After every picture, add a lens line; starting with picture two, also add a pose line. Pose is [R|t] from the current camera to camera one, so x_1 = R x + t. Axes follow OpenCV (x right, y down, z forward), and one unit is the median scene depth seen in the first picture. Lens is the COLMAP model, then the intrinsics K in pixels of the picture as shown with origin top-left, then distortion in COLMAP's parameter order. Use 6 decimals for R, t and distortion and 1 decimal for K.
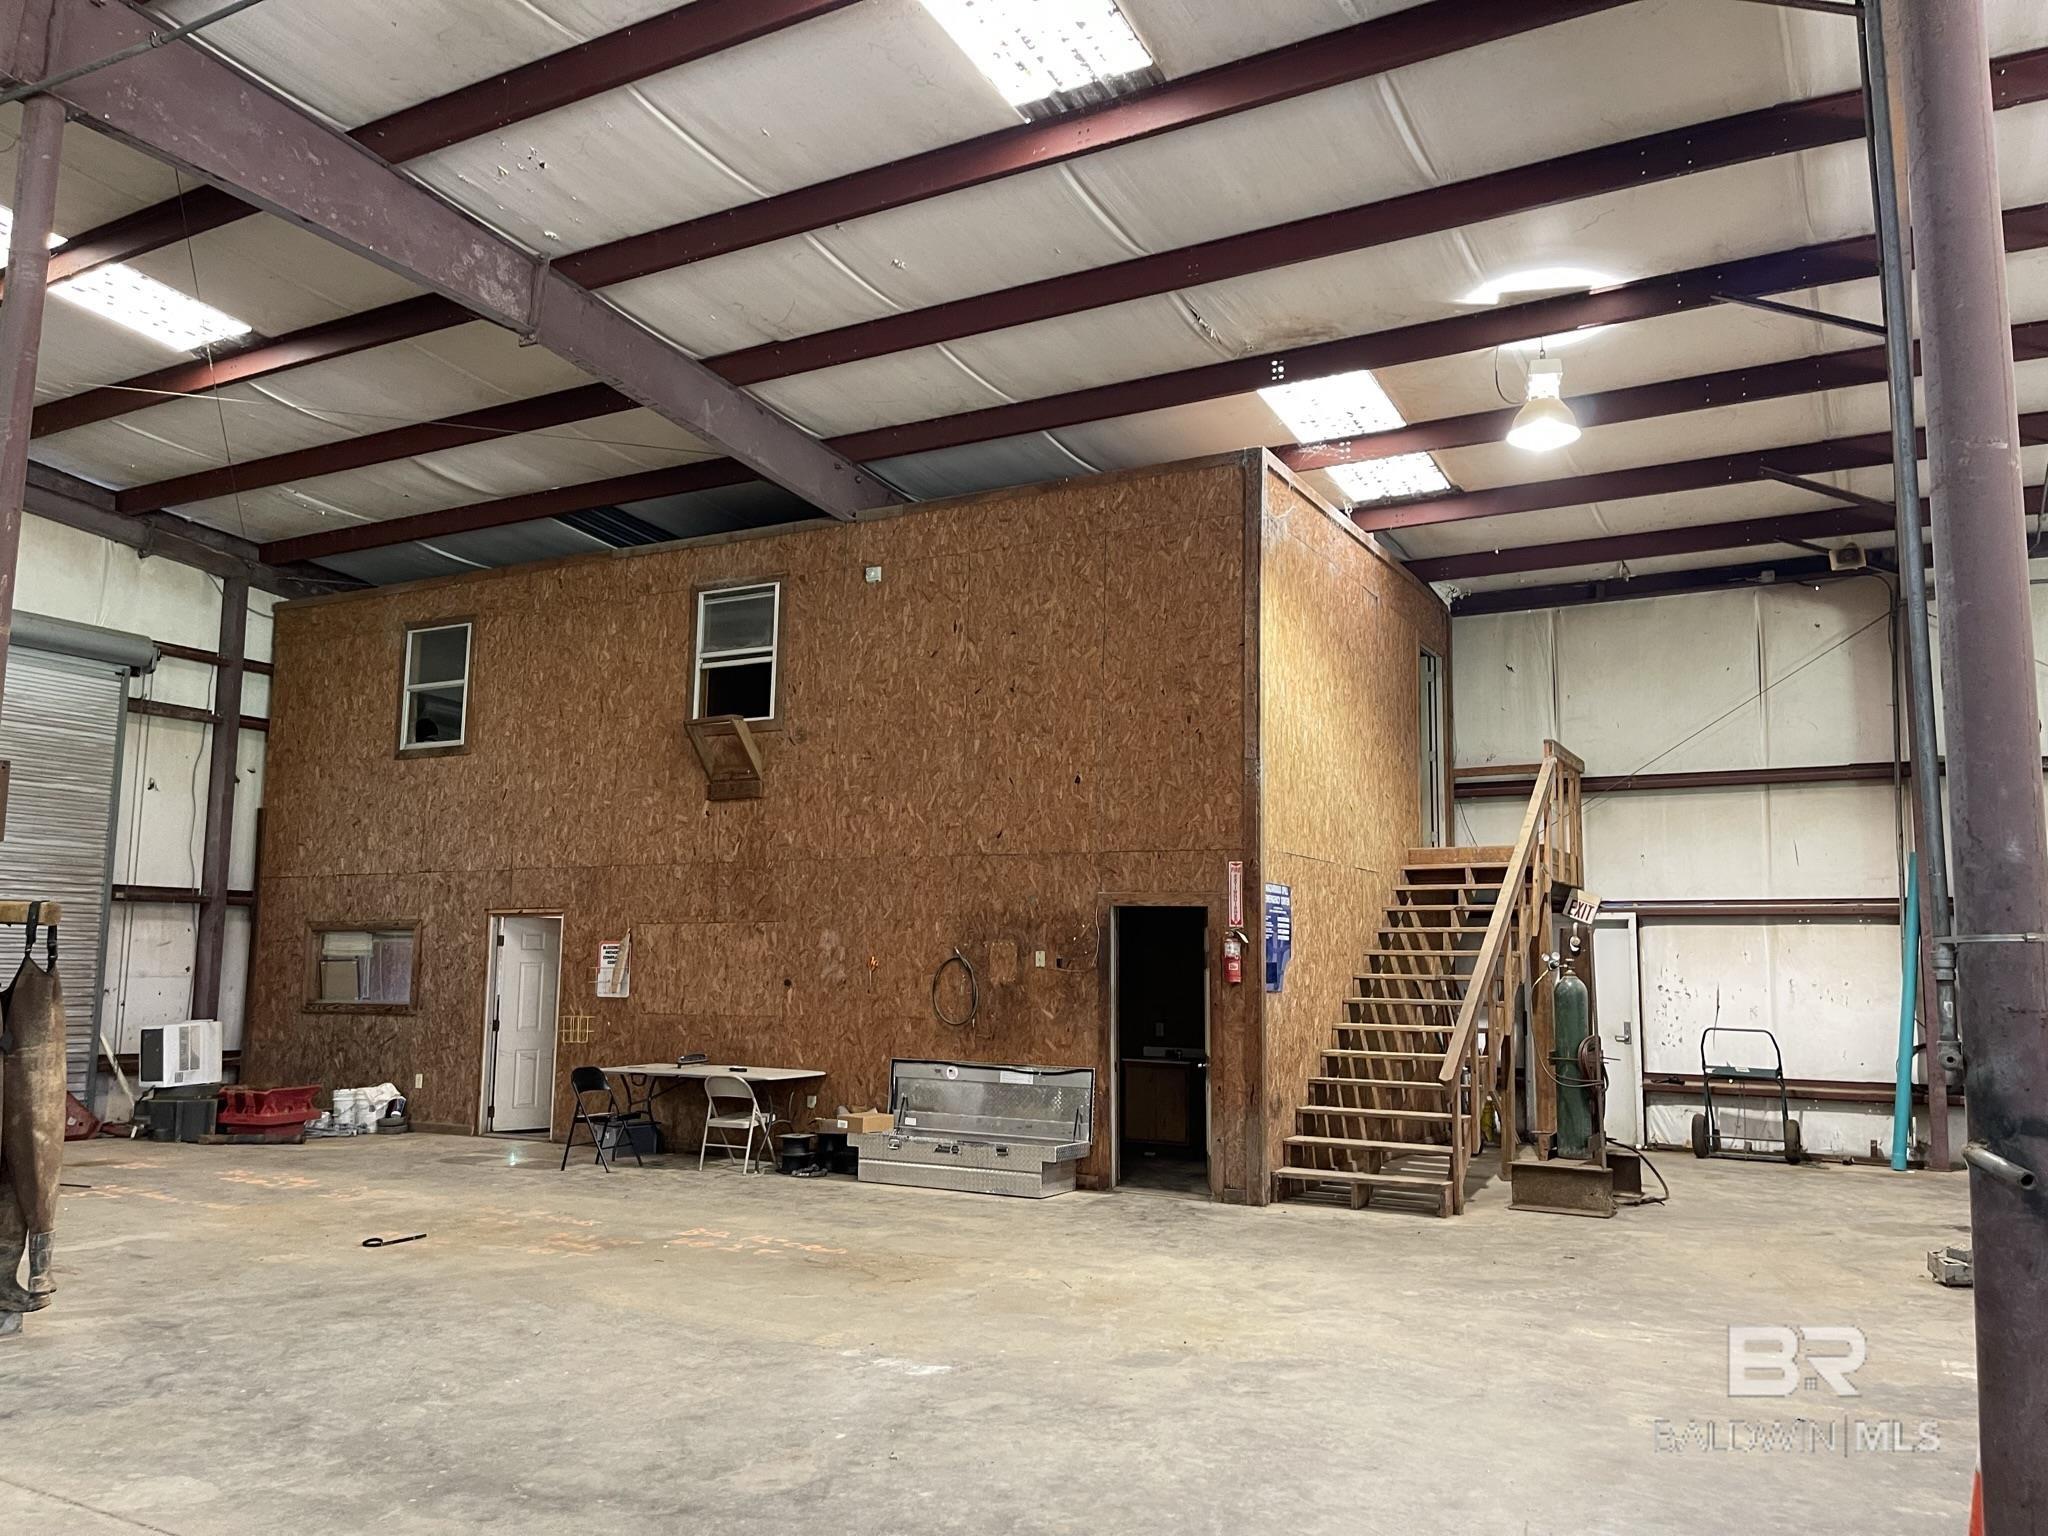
lens RADIAL K [[1546.2, 0, 1030.5], [0, 1546.2, 778.8], [0, 0, 1]] dist [0.076166, -0.095840]
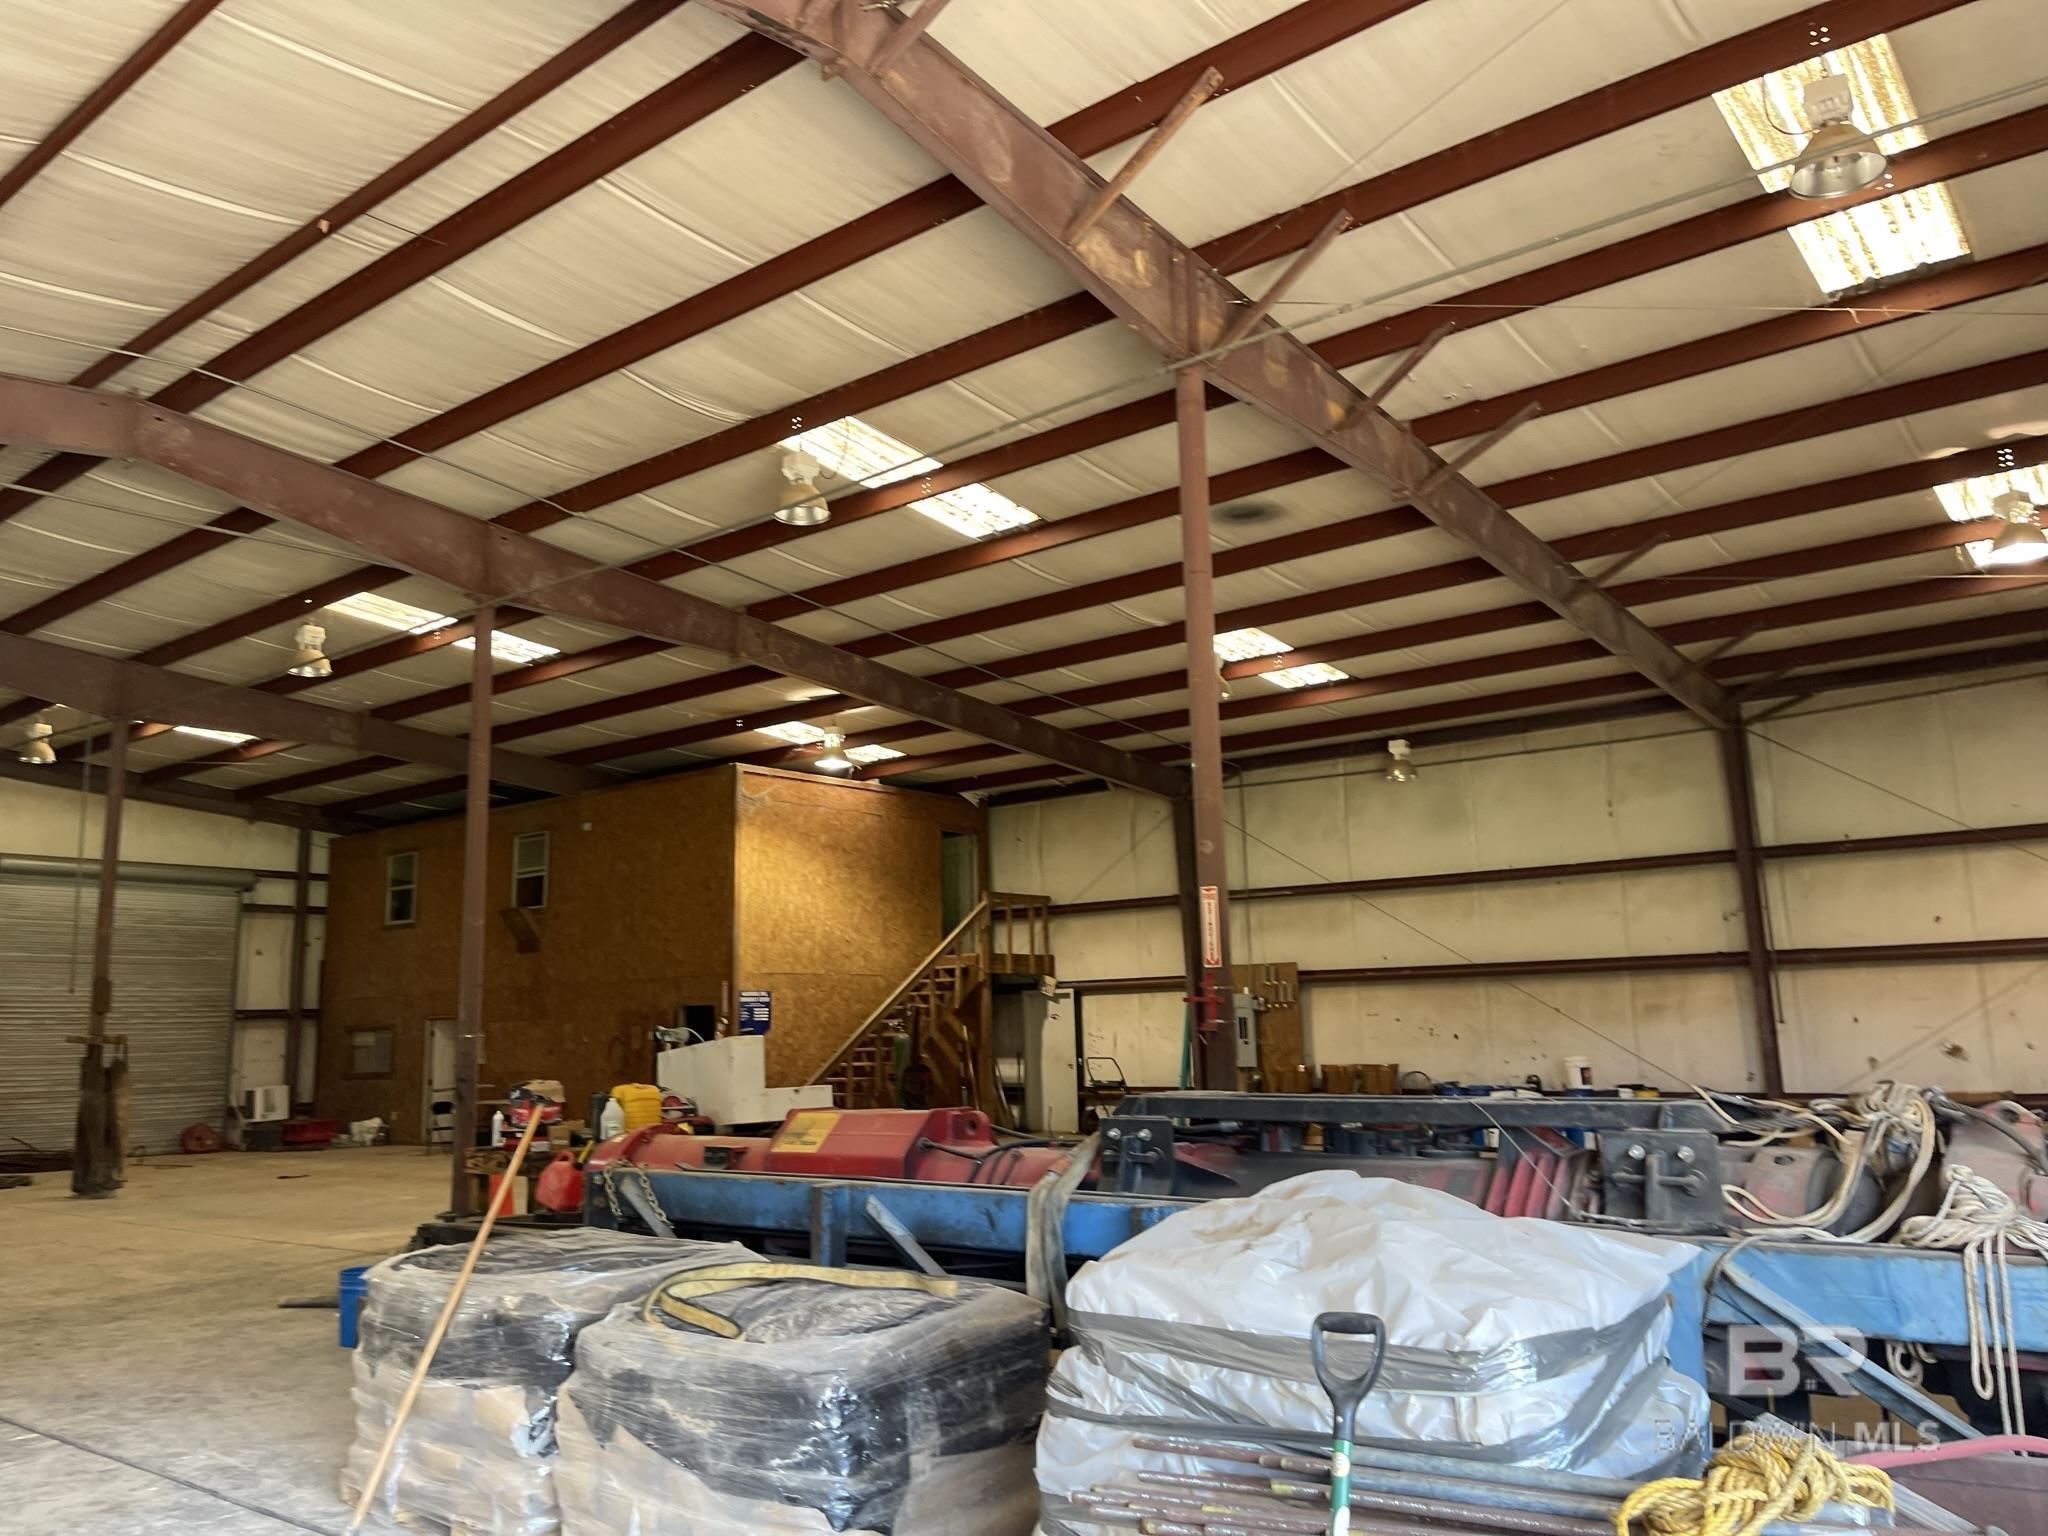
lens RADIAL K [[1546.2, 0, 1013.6], [0, 1546.2, 752.2], [0, 0, 1]] dist [0.076166, -0.095840]
pose [[0.984654, -0.066196, -0.161478, 0.643609], [0.057561, 0.996680, -0.057583, -0.077490], [0.164754, 0.047405, 0.985195, -0.679469]]
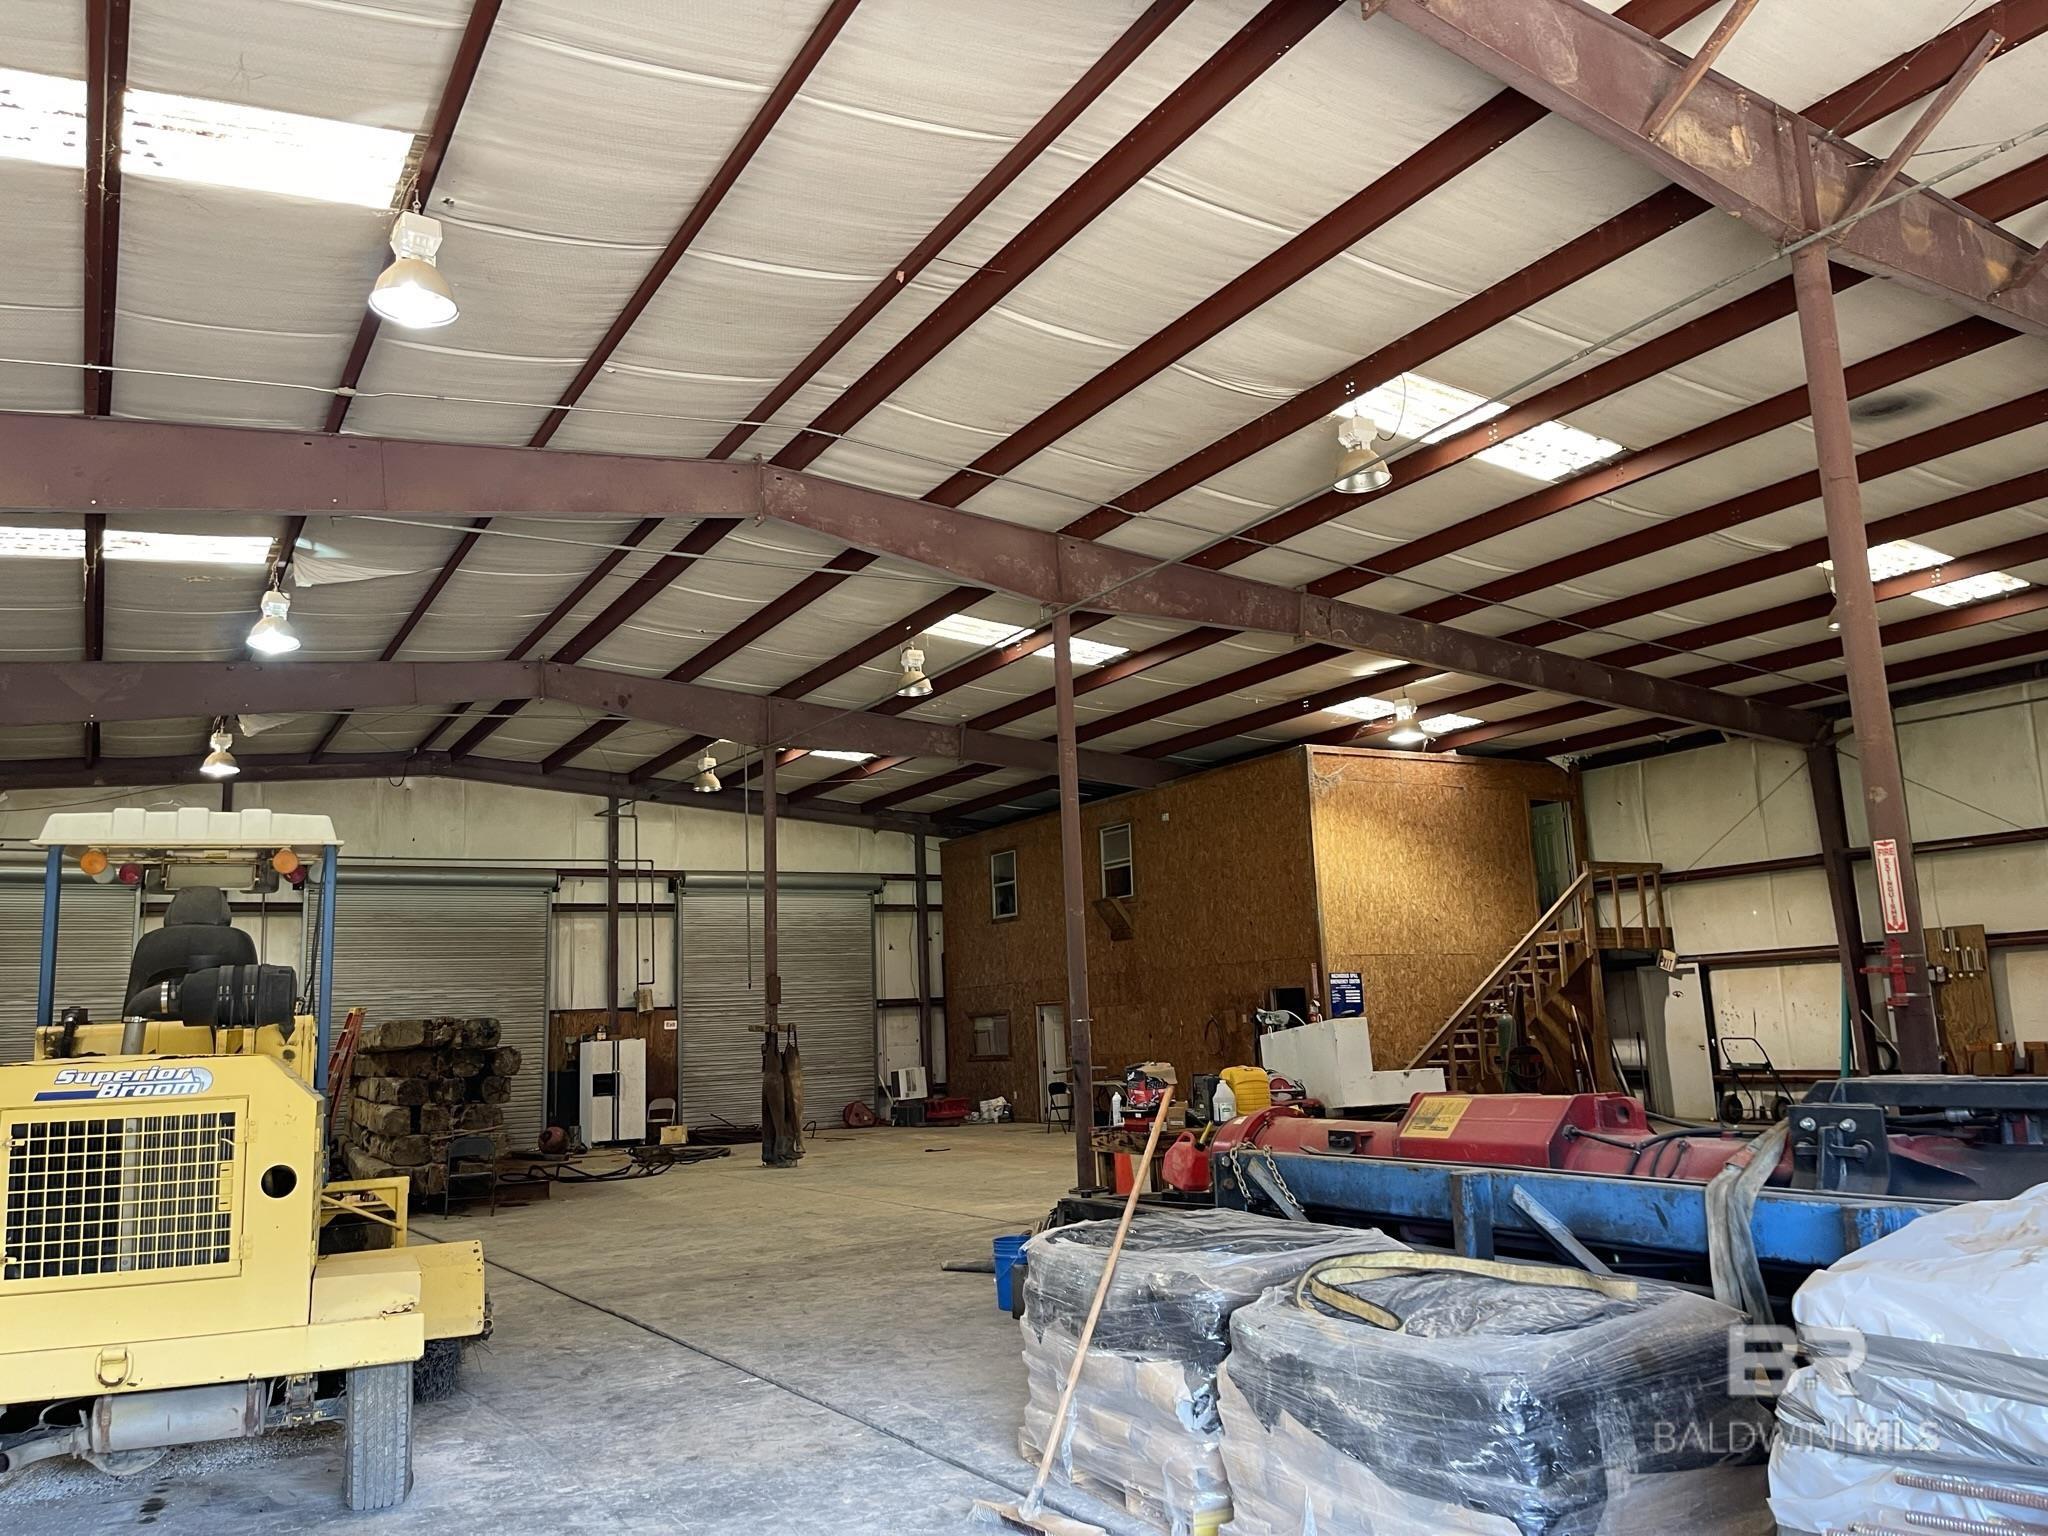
lens RADIAL K [[1546.2, 0, 1011.6], [0, 1546.2, 761.3], [0, 0, 1]] dist [0.076166, -0.095840]
pose [[0.857079, -0.134761, -0.497247, 0.631827], [0.113751, 0.990863, -0.072471, -0.077066], [0.502470, 0.005551, 0.864577, -0.673643]]
